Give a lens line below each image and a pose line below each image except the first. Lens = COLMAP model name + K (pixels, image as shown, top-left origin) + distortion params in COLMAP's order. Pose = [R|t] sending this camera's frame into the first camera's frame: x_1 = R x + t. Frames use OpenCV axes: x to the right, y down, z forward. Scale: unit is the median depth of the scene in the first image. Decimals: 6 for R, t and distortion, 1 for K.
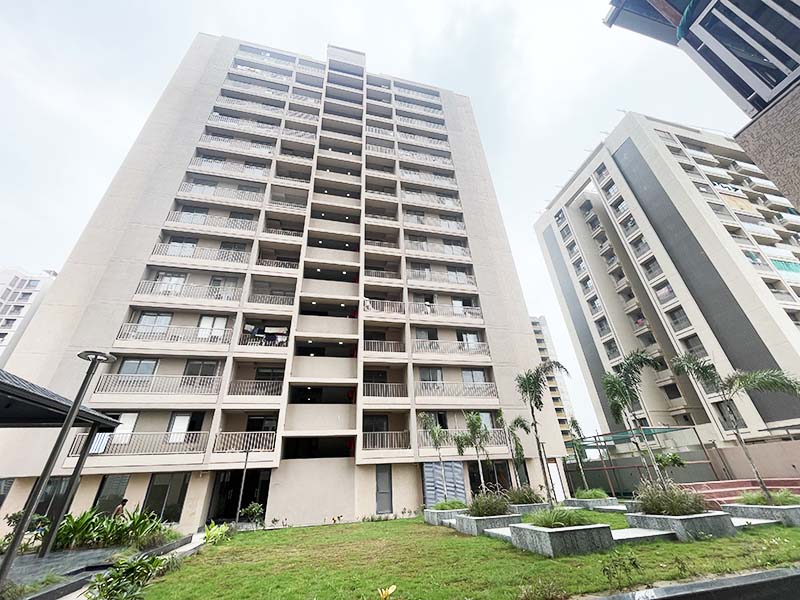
lens RADIAL K [[322.7, 0, 400.7], [0, 322.7, 298.9], [0, 0, 1]] dist [-0.002115, -0.000408]
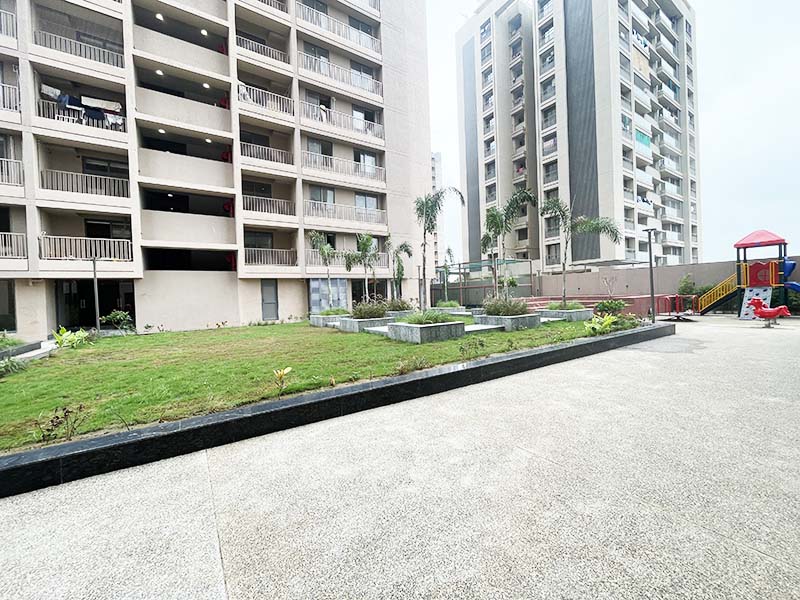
lens RADIAL K [[322.7, 0, 400.7], [0, 322.7, 298.9], [0, 0, 1]] dist [-0.002115, -0.000408]
pose [[0.940362, 0.009500, 0.340043, -0.007463], [-0.176571, 0.868036, 0.464043, 0.025775], [-0.290761, -0.496410, 0.817946, 0.025644]]
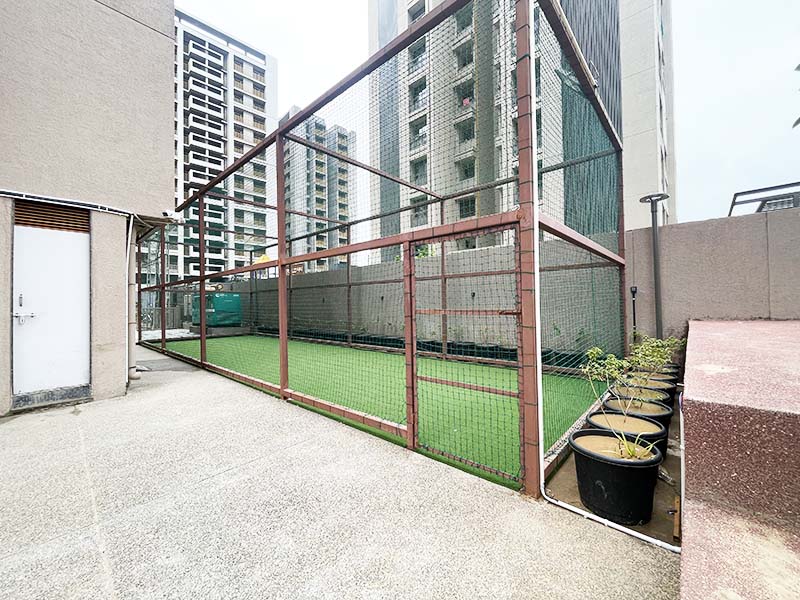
lens RADIAL K [[322.7, 0, 400.7], [0, 322.7, 298.9], [0, 0, 1]] dist [-0.002115, -0.000408]
pose [[0.829529, 0.045333, 0.556620, 0.552917], [-0.300610, 0.876231, 0.376635, 0.417467], [-0.470654, -0.479755, 0.740486, 0.745140]]
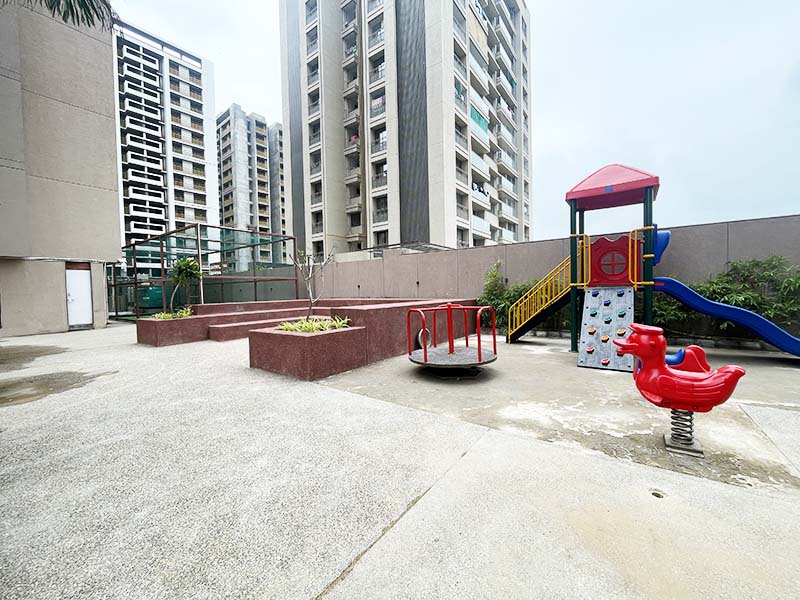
lens RADIAL K [[322.7, 0, 400.7], [0, 322.7, 298.9], [0, 0, 1]] dist [-0.002115, -0.000408]
pose [[0.763260, 0.013115, 0.645958, 0.554087], [-0.333942, 0.863898, 0.377044, 0.139836], [-0.553097, -0.503496, 0.663758, 0.260945]]
